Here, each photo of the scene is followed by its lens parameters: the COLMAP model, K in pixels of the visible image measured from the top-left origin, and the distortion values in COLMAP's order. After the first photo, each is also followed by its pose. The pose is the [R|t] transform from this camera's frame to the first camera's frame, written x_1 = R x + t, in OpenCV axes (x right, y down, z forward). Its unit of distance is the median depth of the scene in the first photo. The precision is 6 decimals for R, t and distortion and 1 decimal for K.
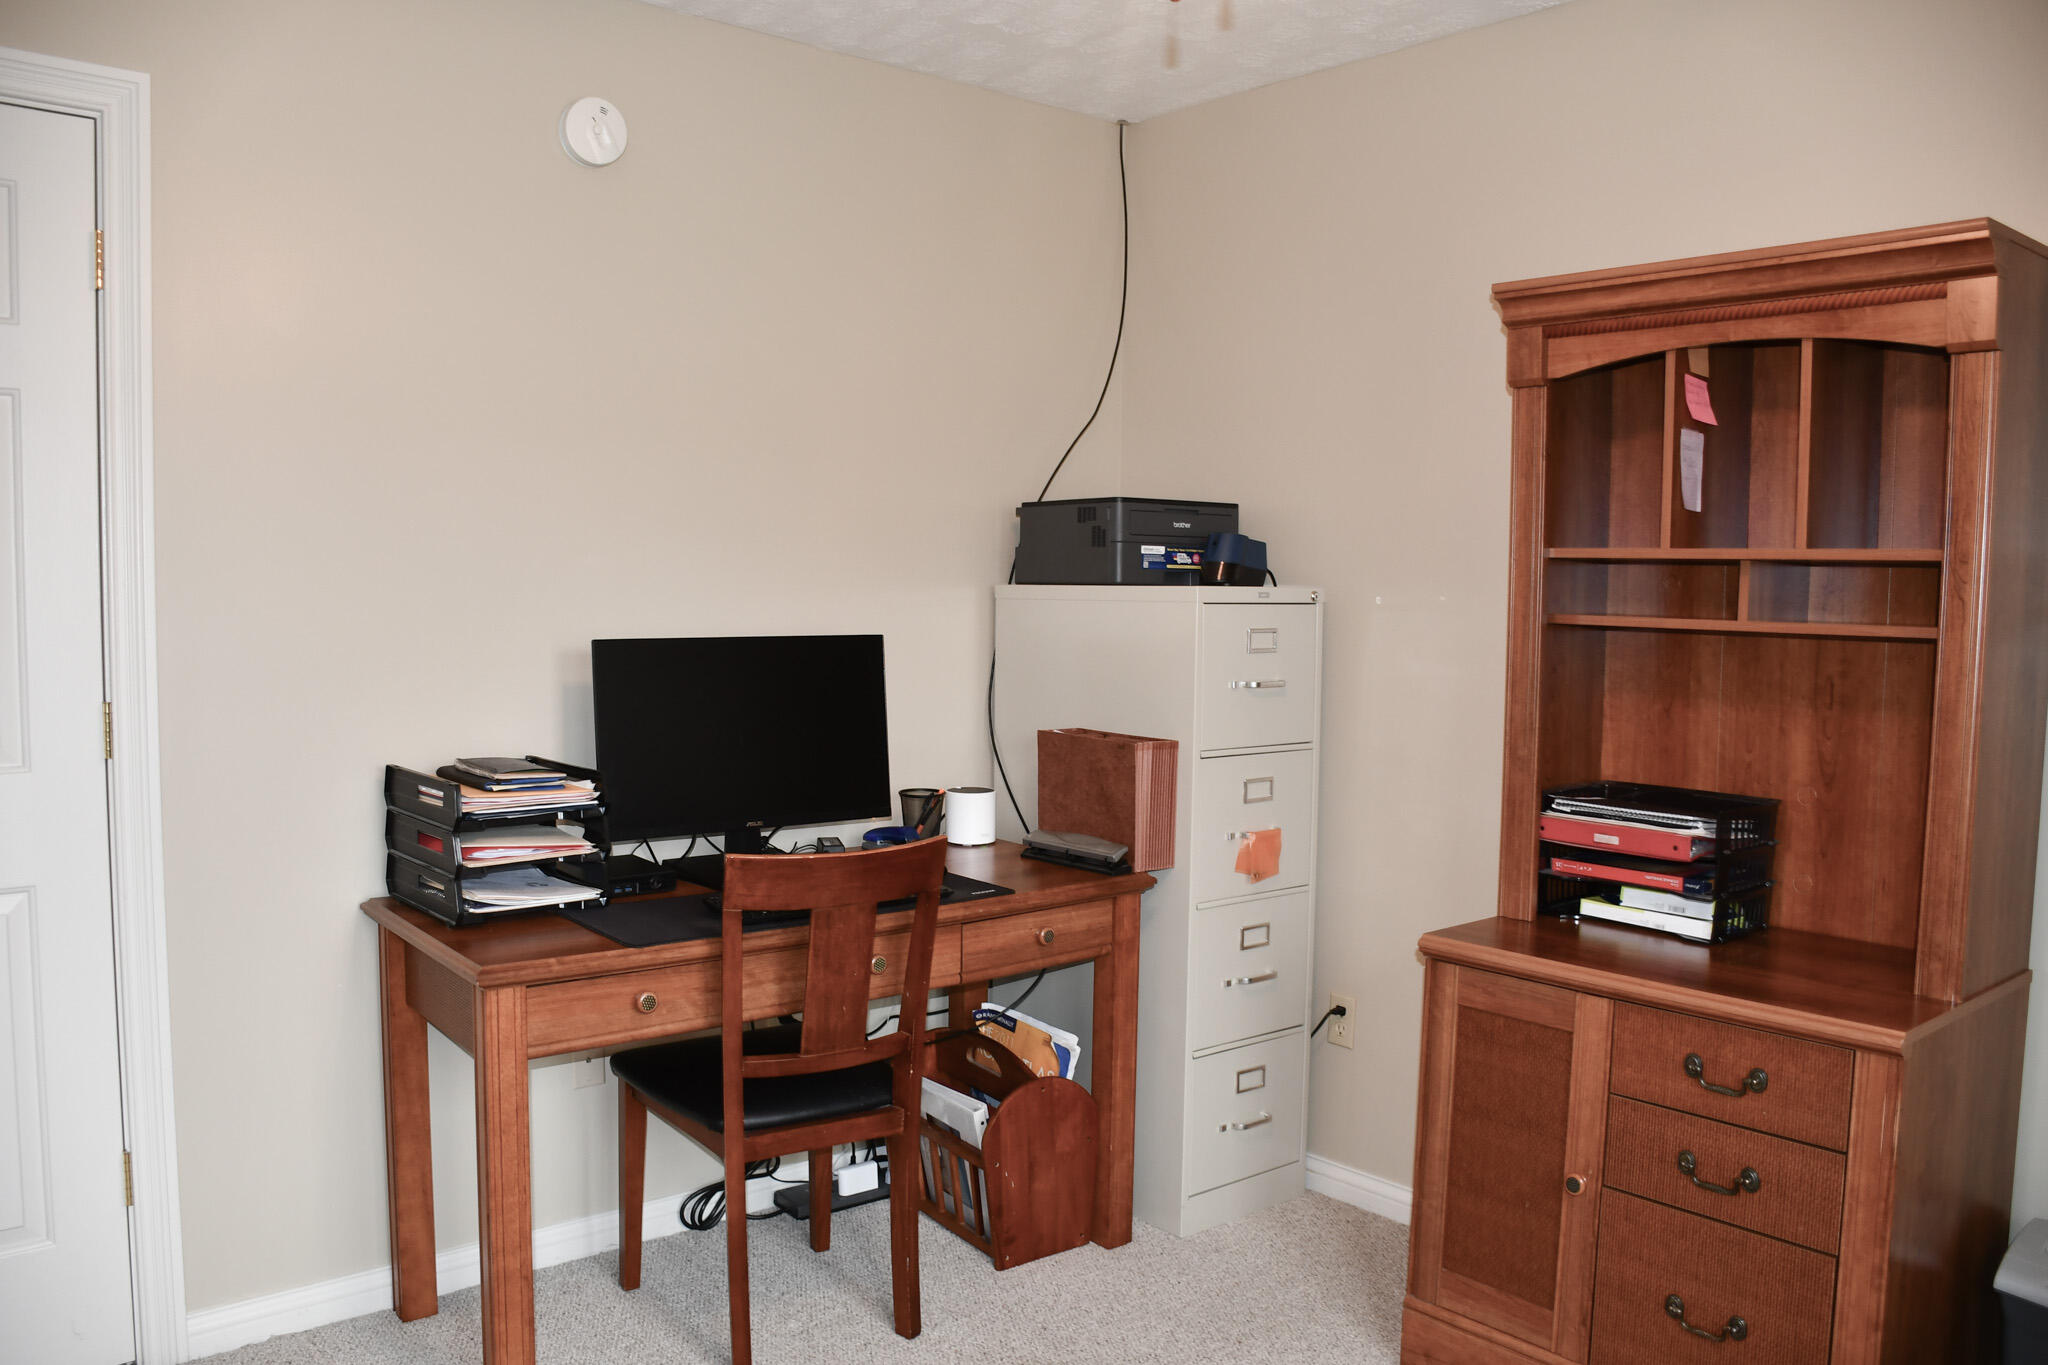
lens RADIAL K [[1594.6, 0, 1018.4], [0, 1594.6, 690.3], [0, 0, 1]] dist [-0.144613, 0.091199]
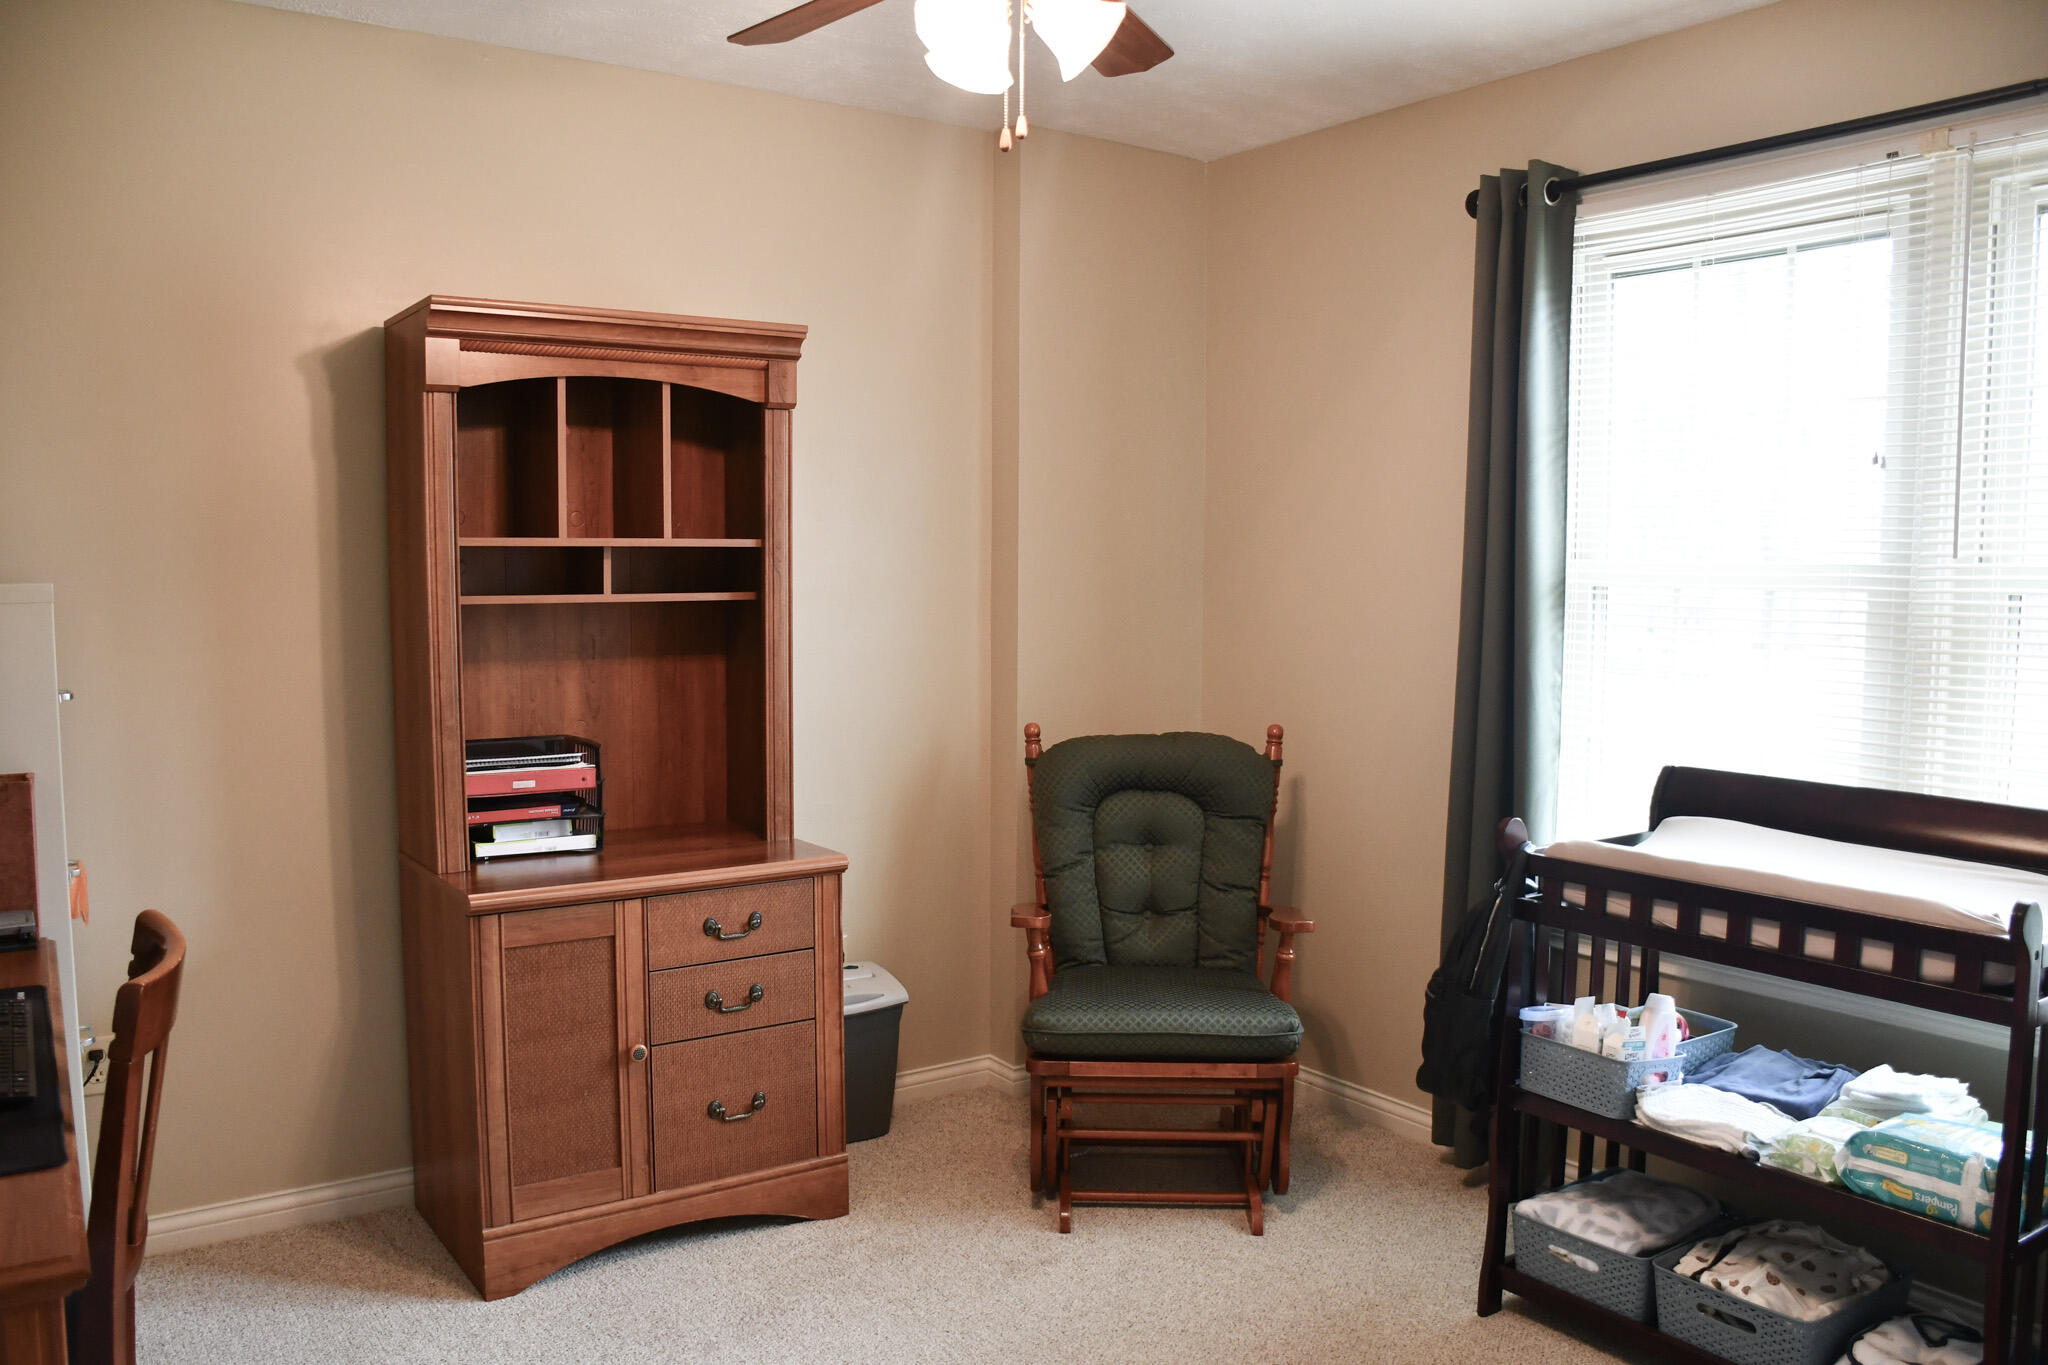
lens RADIAL K [[1594.6, 0, 1018.9], [0, 1594.6, 679.7], [0, 0, 1]] dist [-0.144613, 0.091199]
pose [[0.099789, -0.090426, 0.990891, -0.799079], [0.068060, 0.994150, 0.083869, -0.060959], [-0.992678, 0.059071, 0.105360, 0.527640]]
